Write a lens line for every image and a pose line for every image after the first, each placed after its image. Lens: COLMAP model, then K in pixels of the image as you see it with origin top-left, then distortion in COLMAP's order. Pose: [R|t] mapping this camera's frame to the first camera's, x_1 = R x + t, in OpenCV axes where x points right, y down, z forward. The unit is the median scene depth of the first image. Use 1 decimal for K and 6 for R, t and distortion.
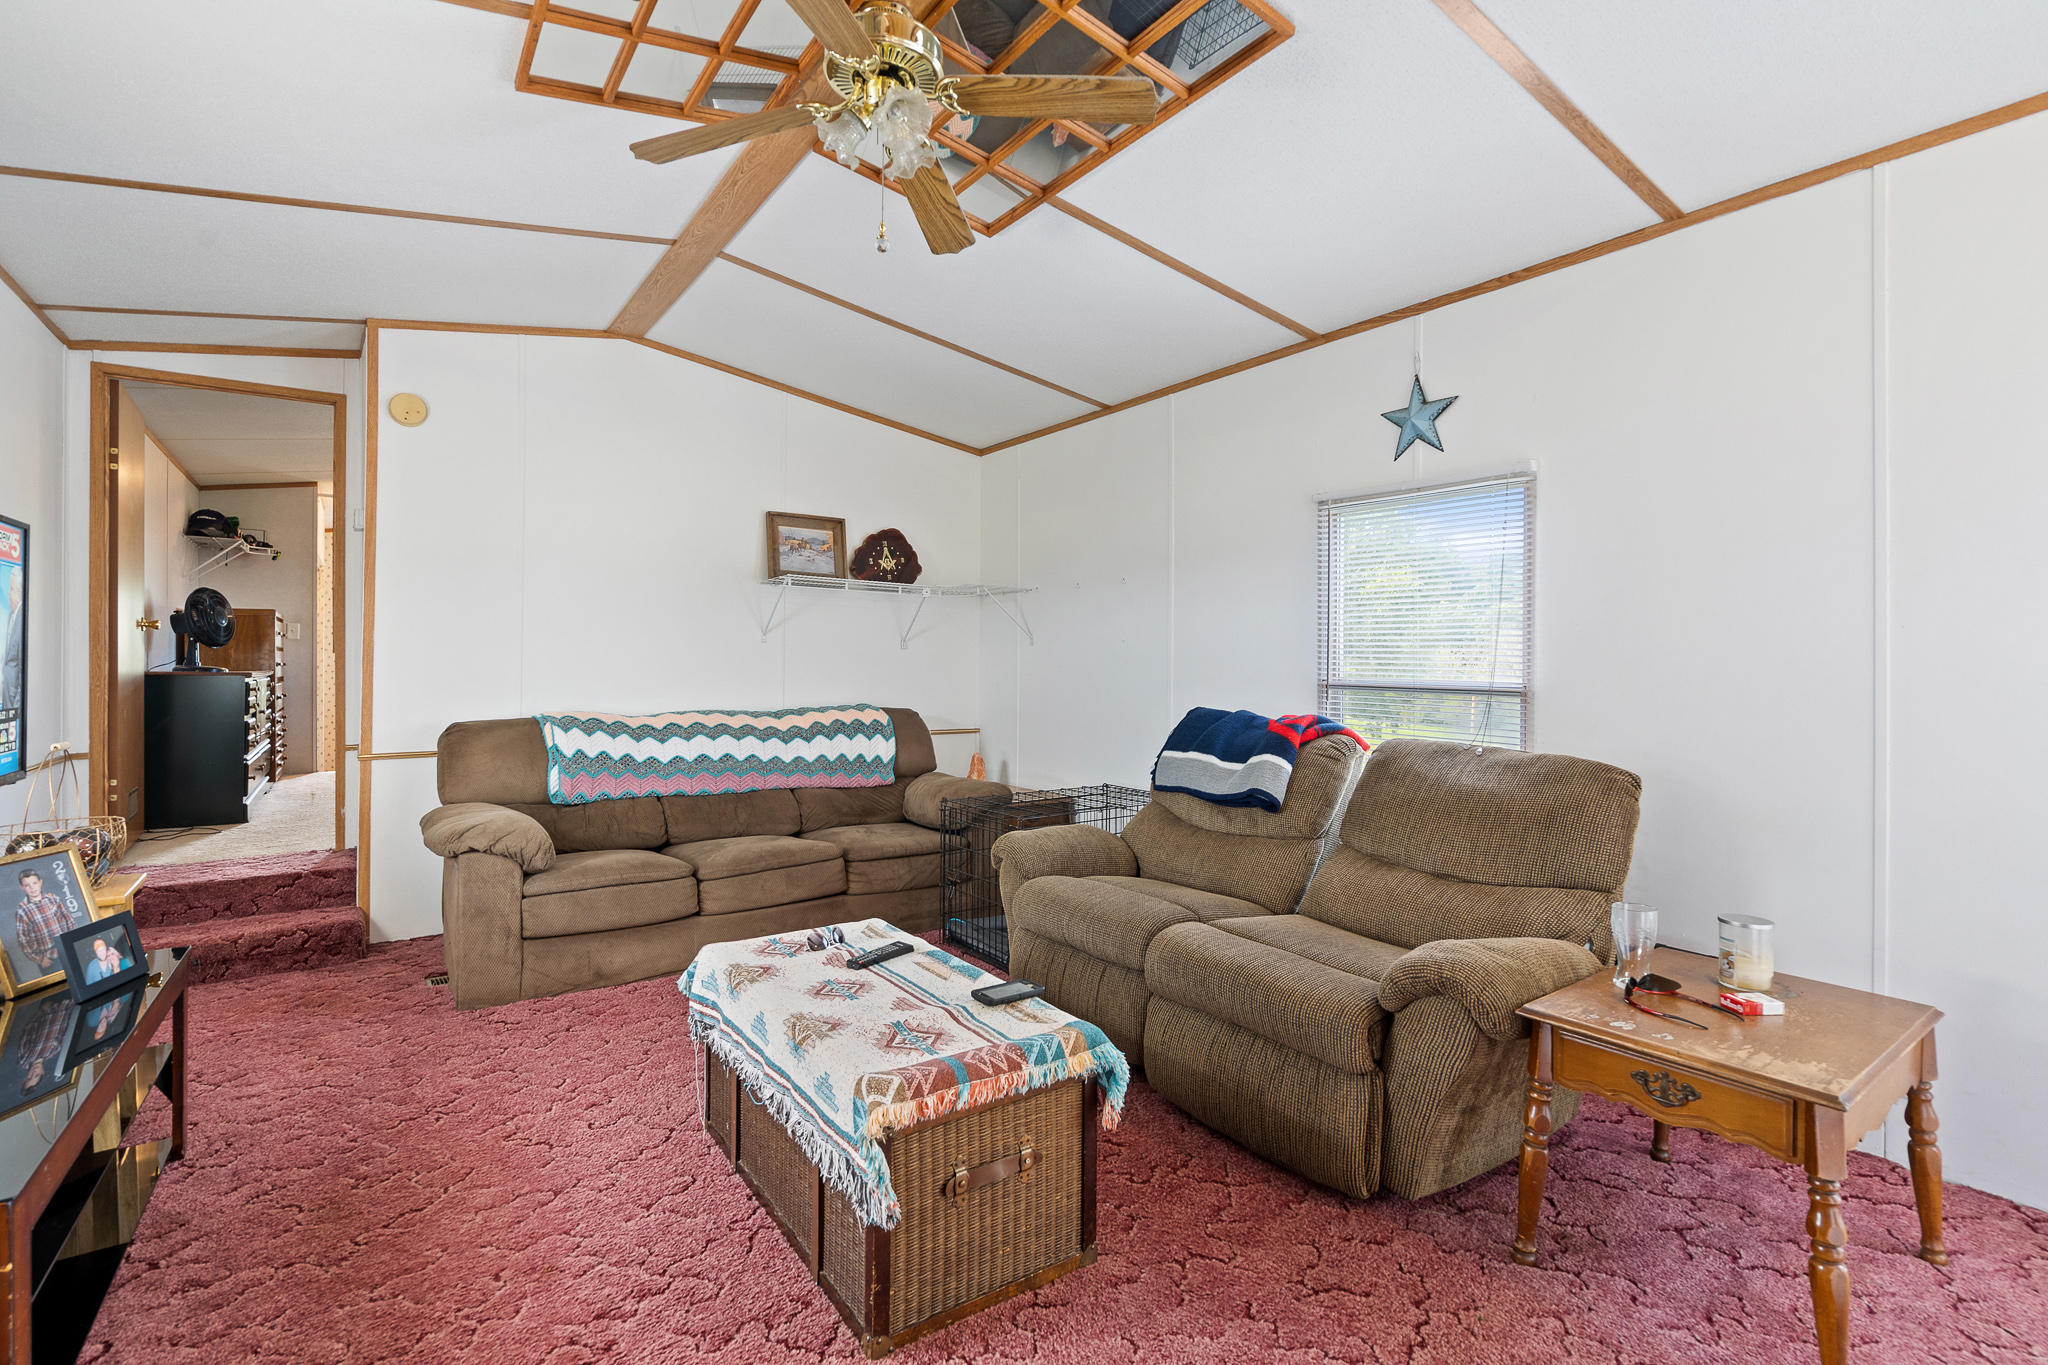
lens RADIAL K [[931.2, 0, 1025.3], [0, 931.2, 662.4], [0, 0, 1]] dist [-0.000925, 0.000030]
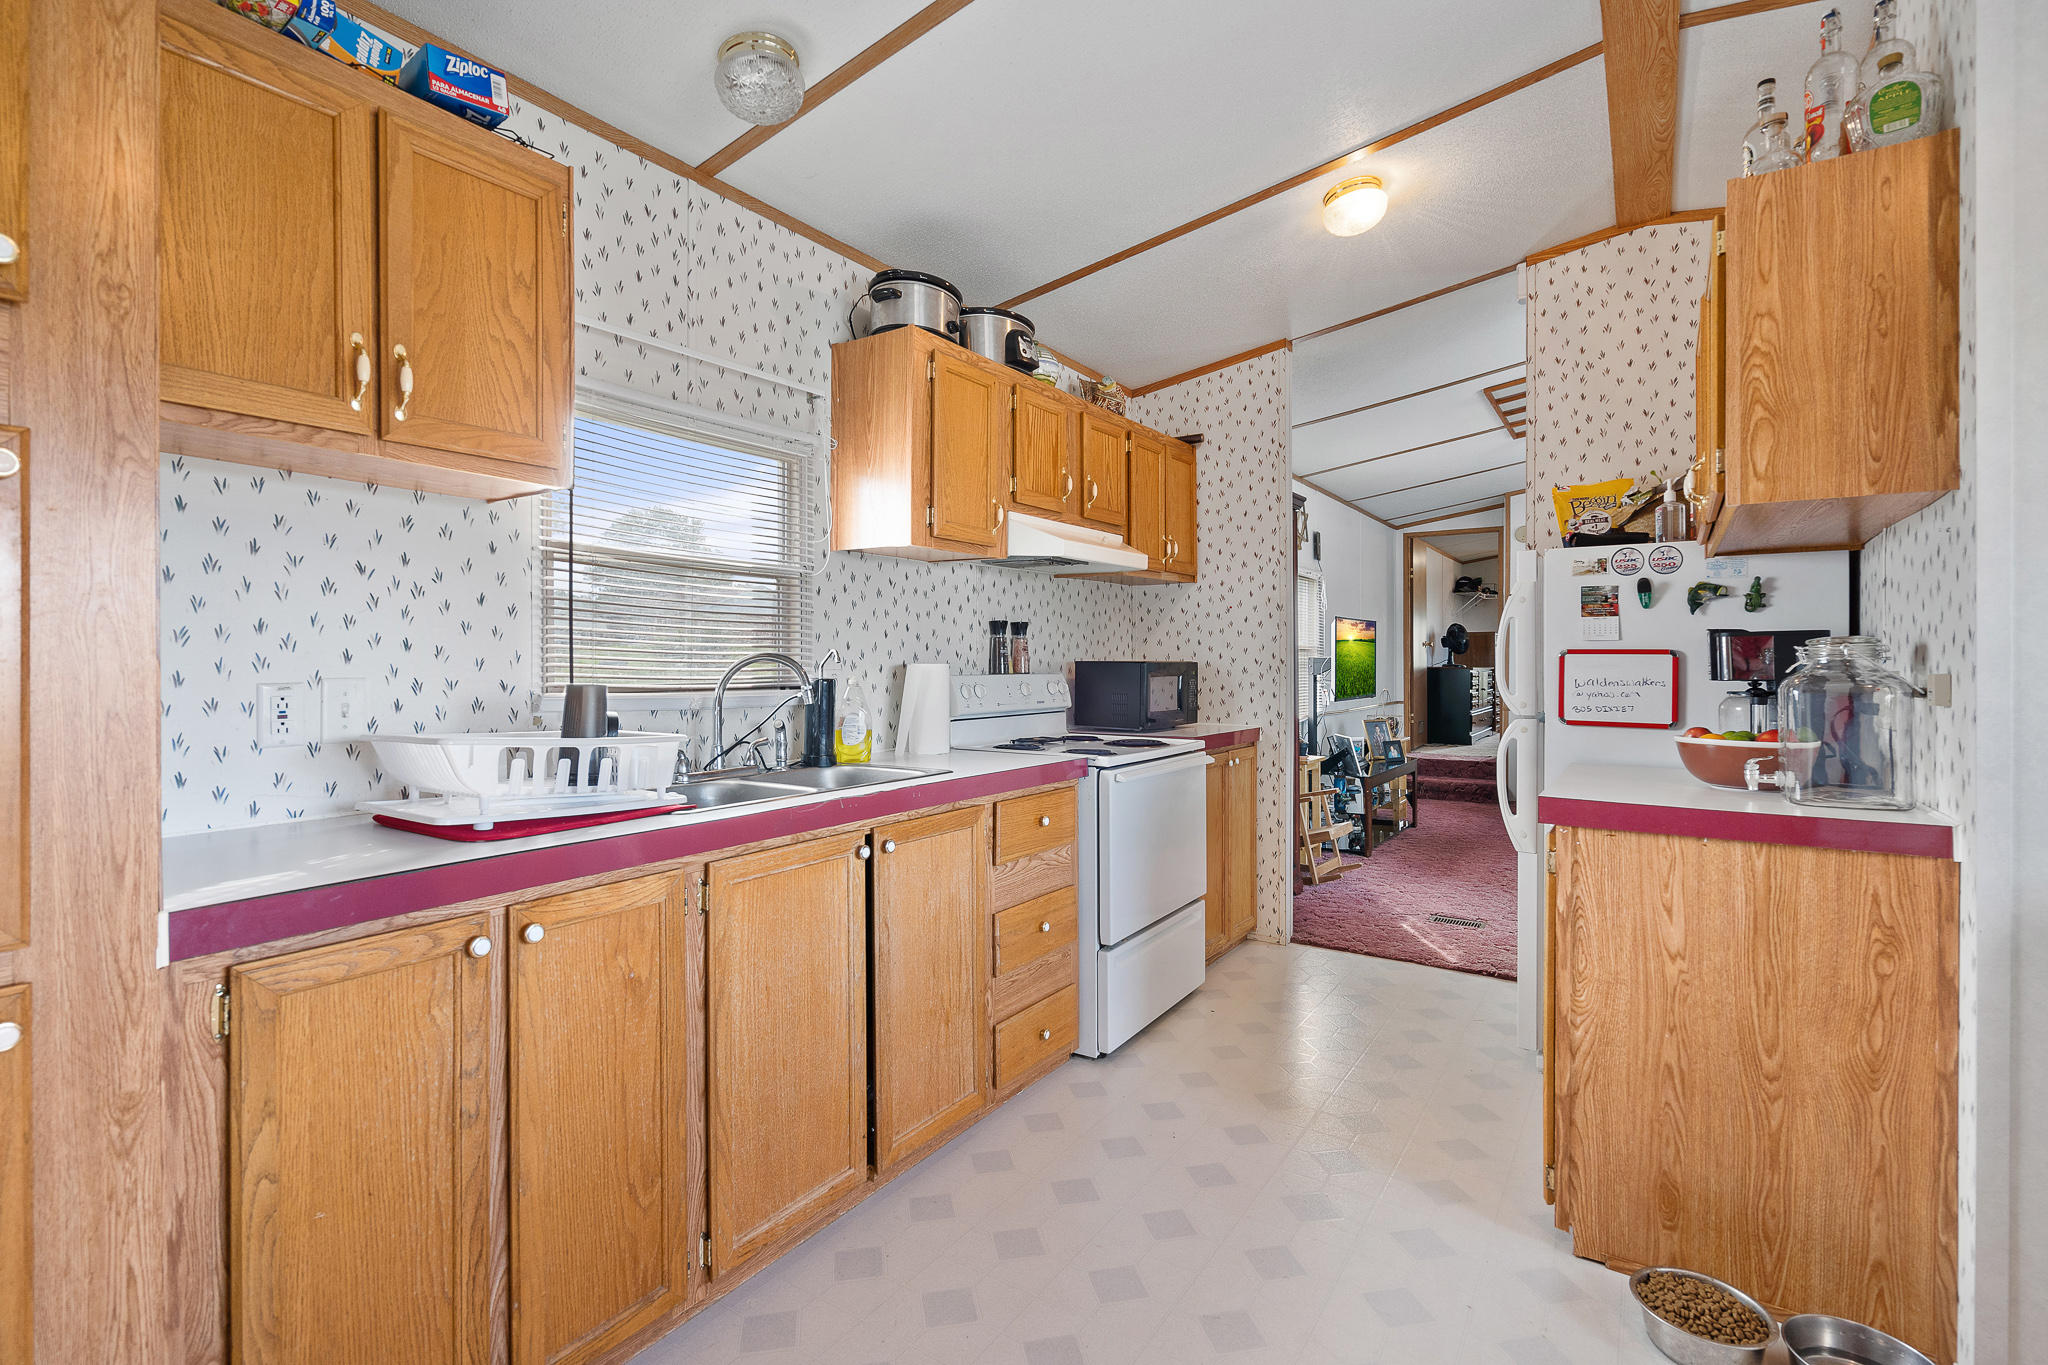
lens RADIAL K [[931.2, 0, 1022.3], [0, 931.2, 664.8], [0, 0, 1]] dist [-0.000925, 0.000030]
pose [[0.347946, -0.006412, -0.937492, 0.618574], [0.004799, 0.999976, -0.005058, 0.011082], [0.937502, -0.002739, 0.347969, -0.515543]]
